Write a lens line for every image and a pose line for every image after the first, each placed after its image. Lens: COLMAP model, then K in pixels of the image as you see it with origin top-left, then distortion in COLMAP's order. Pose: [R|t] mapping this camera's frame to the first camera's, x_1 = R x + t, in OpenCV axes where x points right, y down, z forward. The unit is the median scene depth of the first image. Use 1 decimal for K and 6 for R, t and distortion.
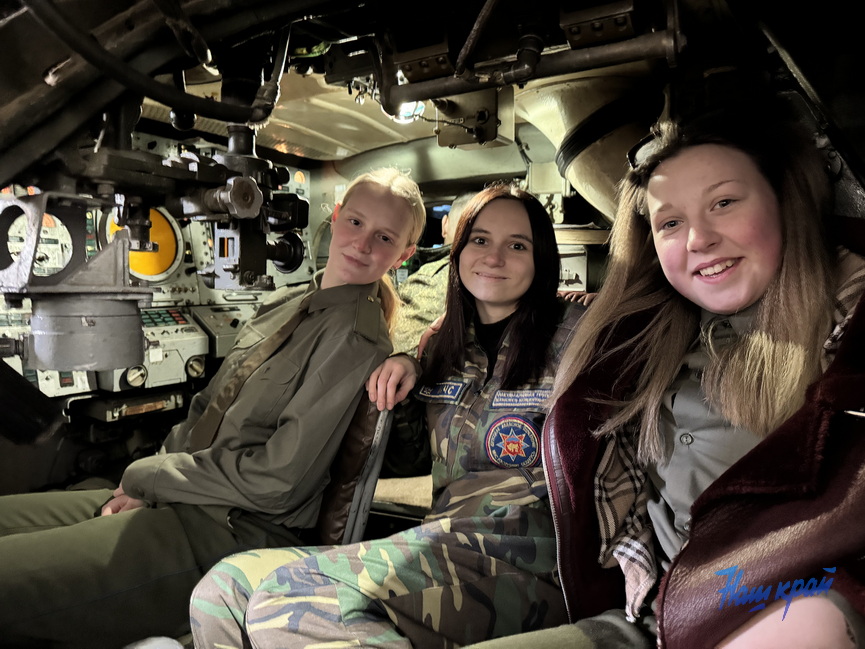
lens RADIAL K [[637.2, 0, 432.5], [0, 637.2, 324.5], [0, 0, 1]] dist [0.076349, -0.001512]
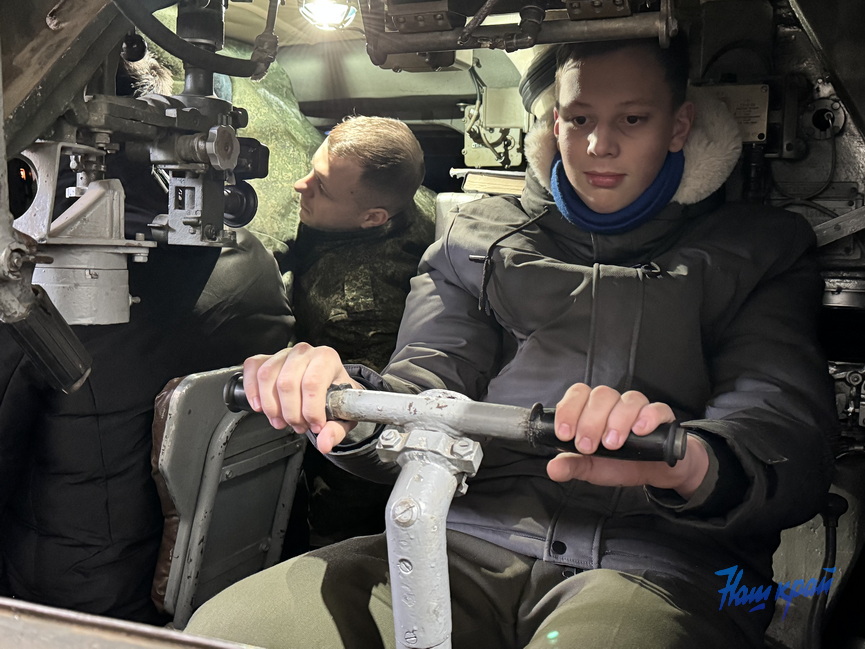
lens RADIAL K [[1006.3, 0, 432.5], [0, 1006.3, 324.5], [0, 0, 1]] dist [0.225523, 0.017781]
pose [[0.989865, 0.012910, 0.141420, -0.179502], [-0.015504, 0.999731, 0.017255, 0.027312], [-0.141159, -0.019273, 0.989799, -0.471612]]
